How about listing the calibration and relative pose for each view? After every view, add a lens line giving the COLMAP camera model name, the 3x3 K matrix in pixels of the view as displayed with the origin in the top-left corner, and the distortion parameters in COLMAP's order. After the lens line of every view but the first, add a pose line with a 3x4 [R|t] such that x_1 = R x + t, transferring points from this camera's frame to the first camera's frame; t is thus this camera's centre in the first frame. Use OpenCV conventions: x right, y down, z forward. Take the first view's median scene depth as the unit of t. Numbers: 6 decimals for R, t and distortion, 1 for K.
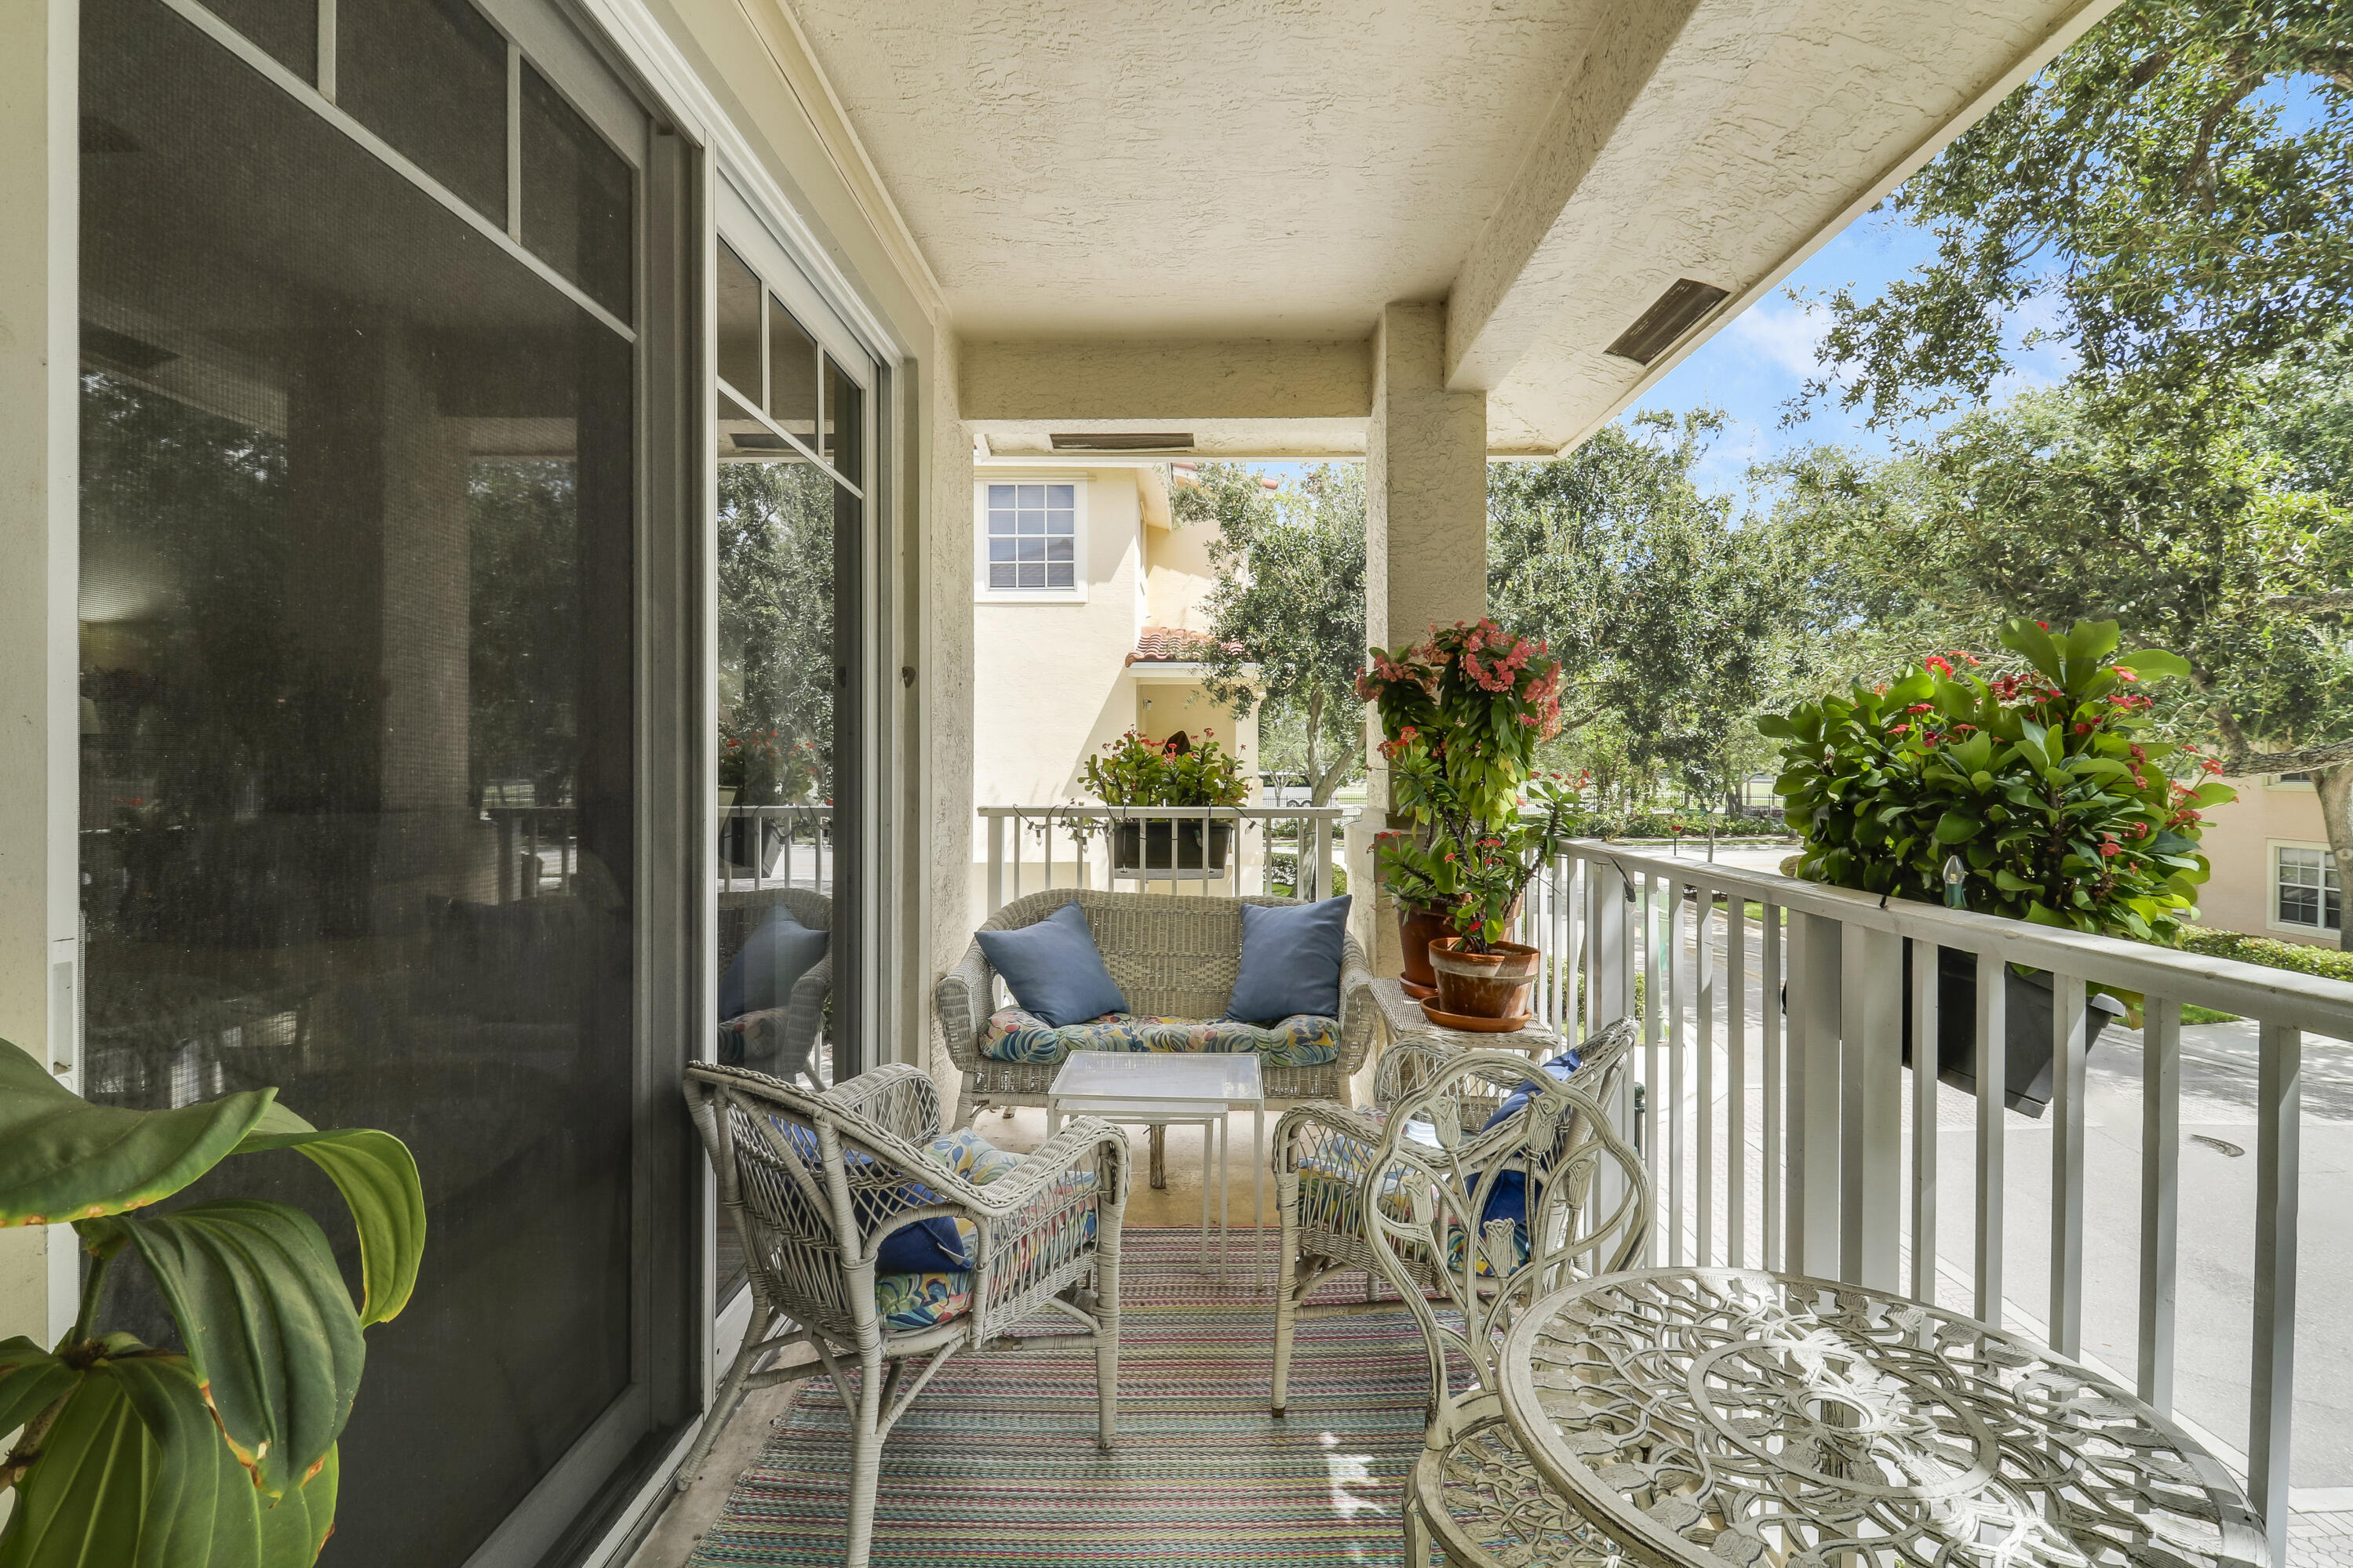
lens RADIAL K [[1131.4, 0, 1179.1], [0, 1131.4, 769.8], [0, 0, 1]] dist [0.002366, -0.012185]
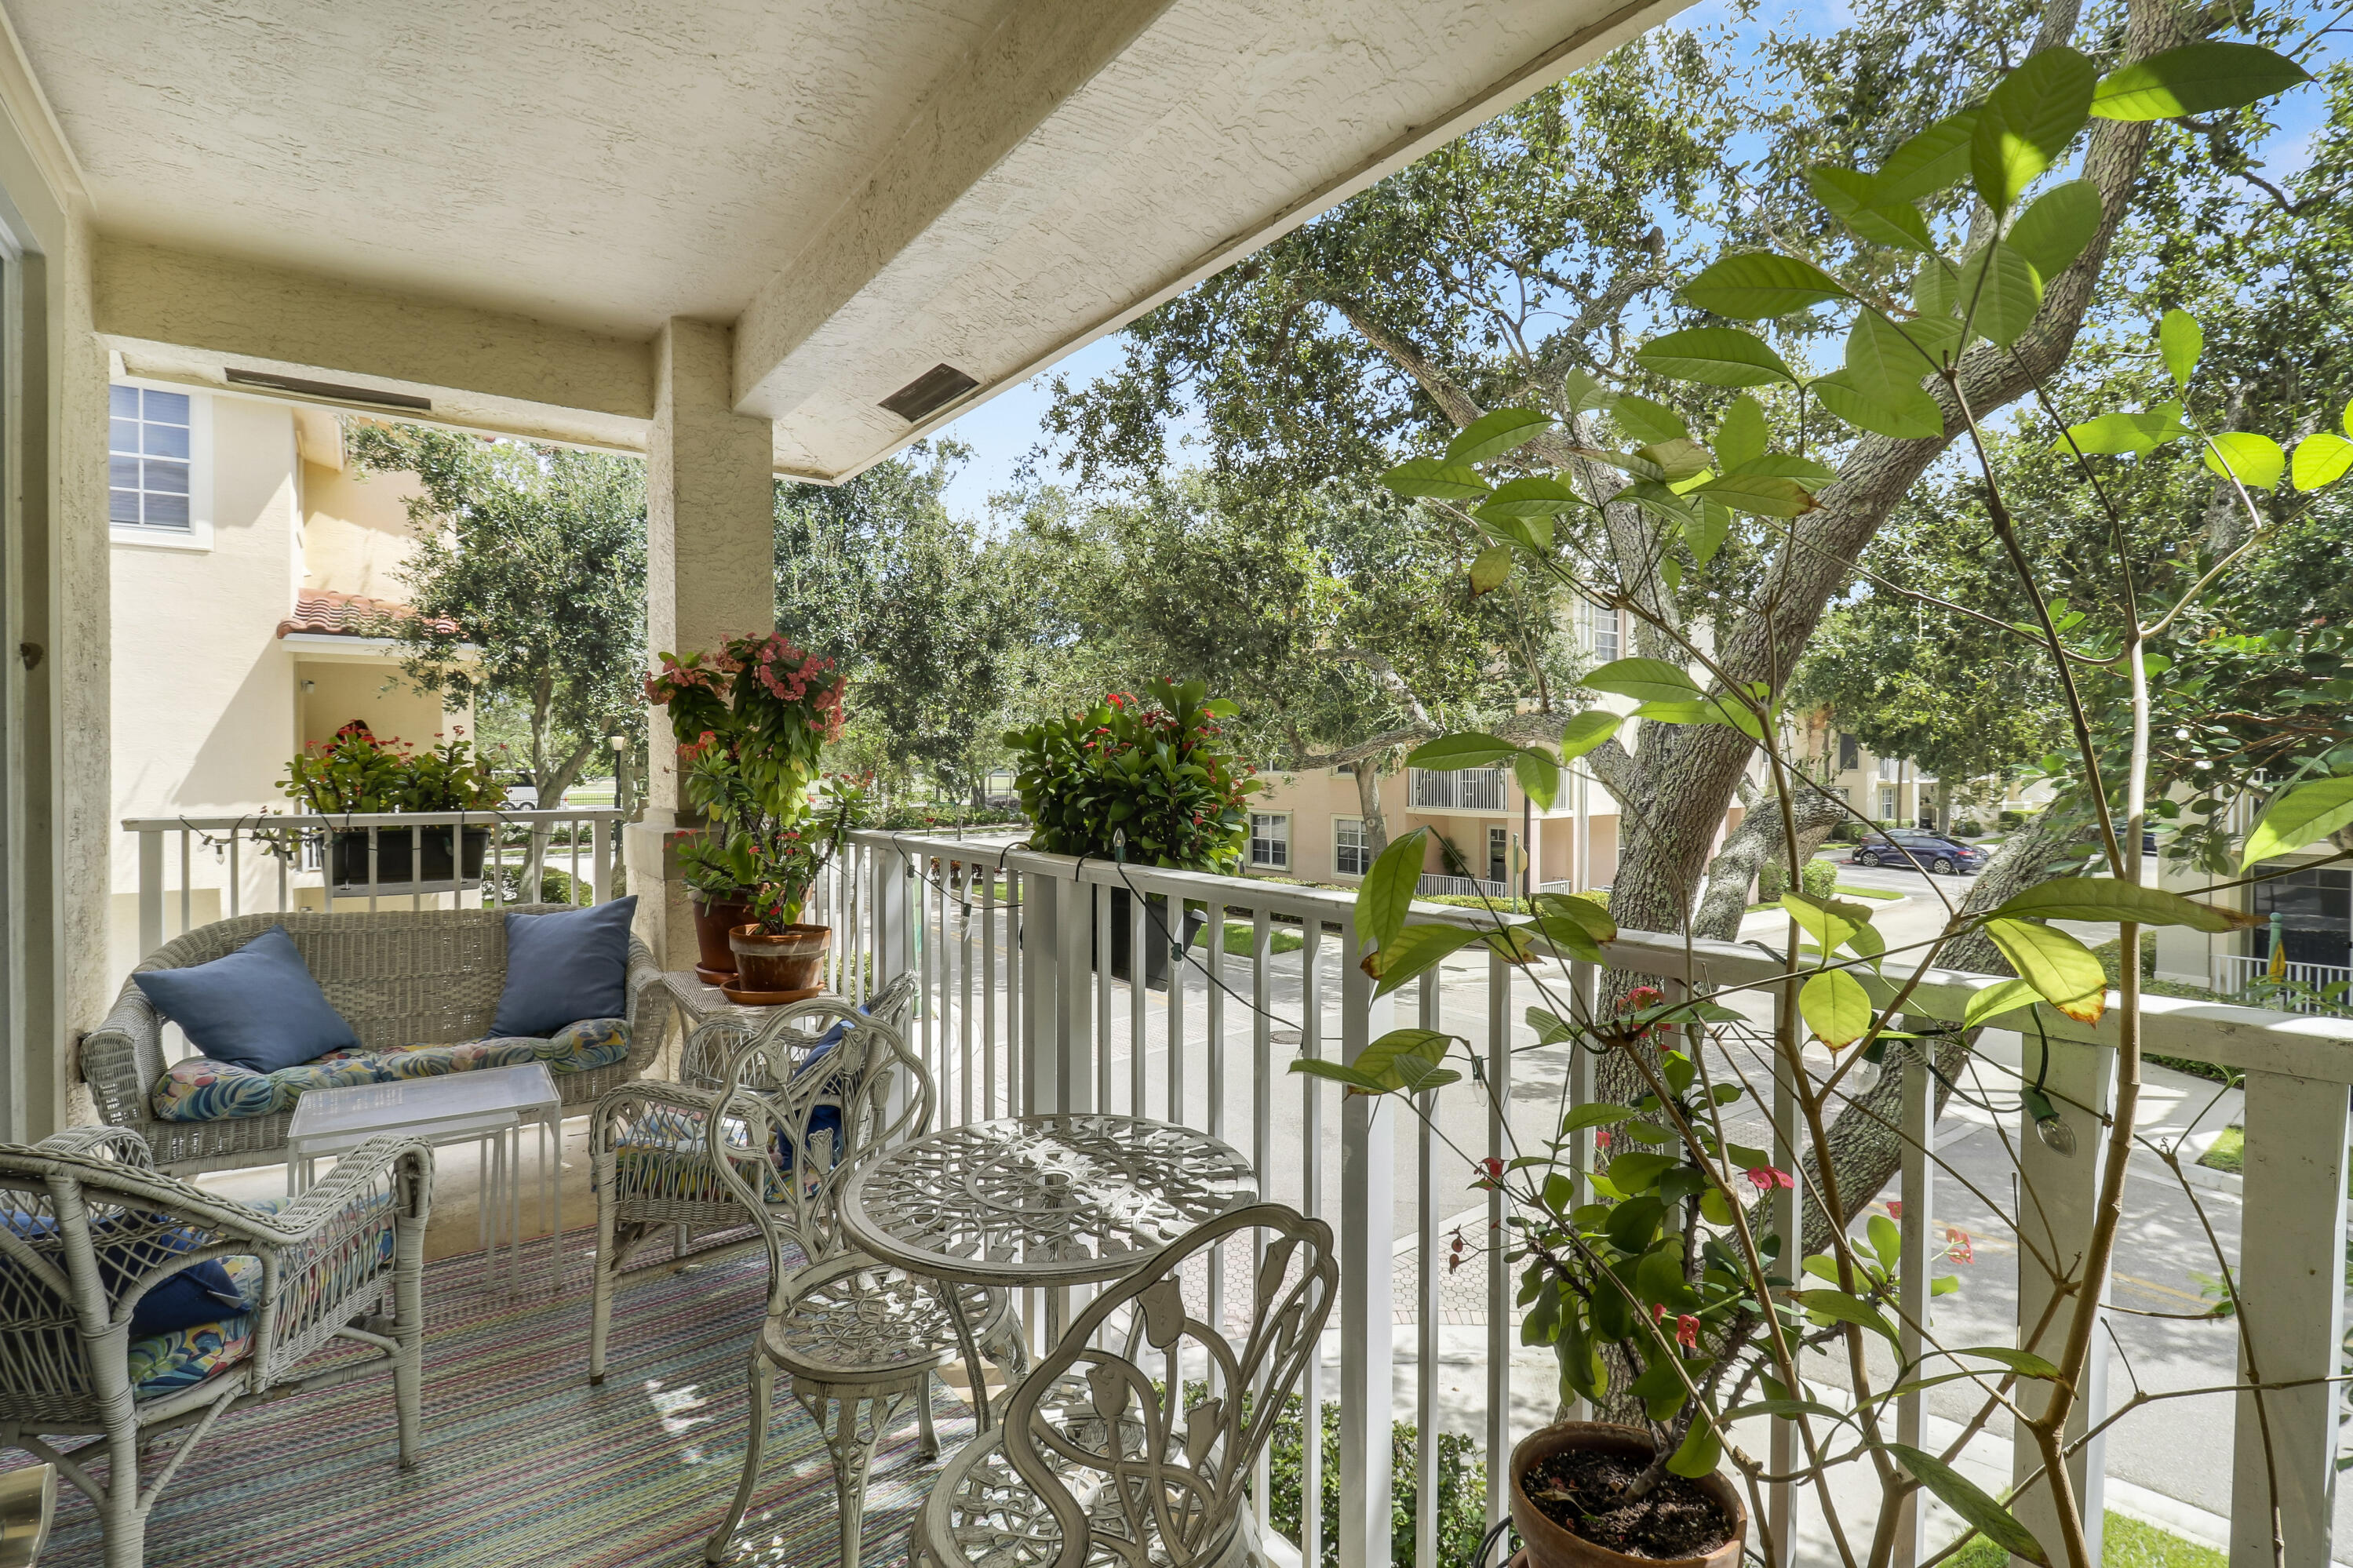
lens RADIAL K [[1131.4, 0, 1191.4], [0, 1131.4, 769.6], [0, 0, 1]] dist [0.002366, -0.012185]
pose [[0.800594, -0.006303, 0.599175, -0.059636], [0.004154, 0.999979, 0.004969, -0.004172], [-0.599193, -0.001489, 0.800603, -0.109962]]
